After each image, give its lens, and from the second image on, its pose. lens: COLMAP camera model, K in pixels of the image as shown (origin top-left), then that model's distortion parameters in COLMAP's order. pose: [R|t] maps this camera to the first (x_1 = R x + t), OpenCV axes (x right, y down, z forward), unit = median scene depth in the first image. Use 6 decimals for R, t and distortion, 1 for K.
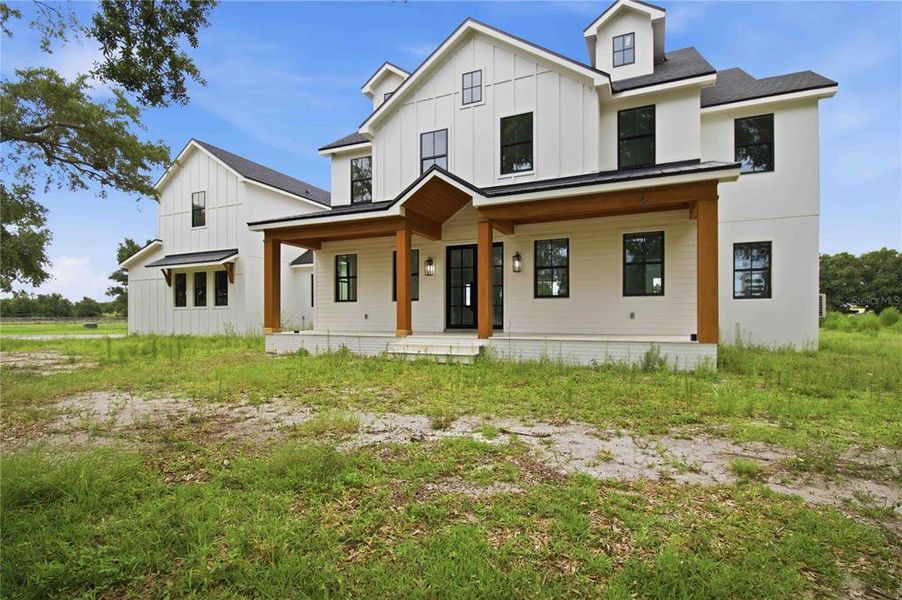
lens RADIAL K [[425.3, 0, 442.9], [0, 425.3, 319.0], [0, 0, 1]] dist [-0.006238, 0.002595]
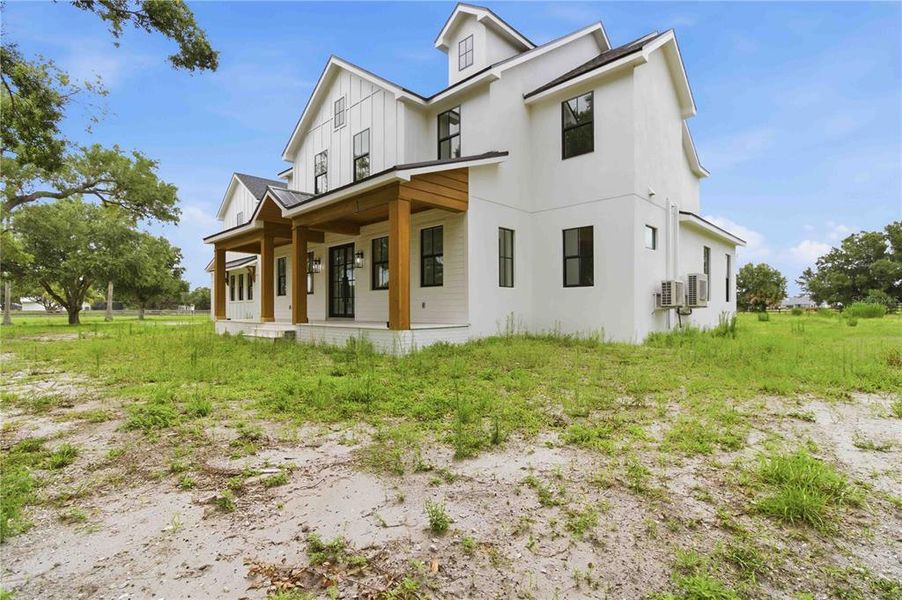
lens RADIAL K [[425.3, 0, 455.7], [0, 425.3, 304.5], [0, 0, 1]] dist [-0.006238, 0.002595]
pose [[0.937143, -0.004270, -0.348919, 0.749646], [-0.001457, 0.999869, -0.016149, 0.005659], [0.348942, 0.015643, 0.937014, 0.017320]]
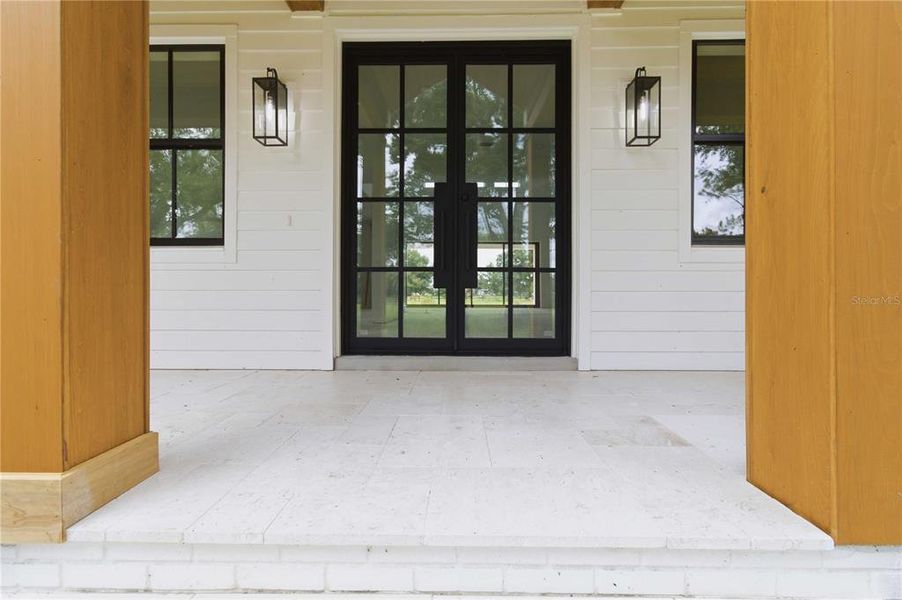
lens RADIAL K [[425.3, 0, 447.4], [0, 425.3, 292.8], [0, 0, 1]] dist [-0.006238, 0.002595]
pose [[0.914390, 0.002620, 0.404827, -0.038551], [0.000730, 0.999967, -0.008121, -0.014178], [-0.404834, 0.007721, 0.914357, 0.735109]]
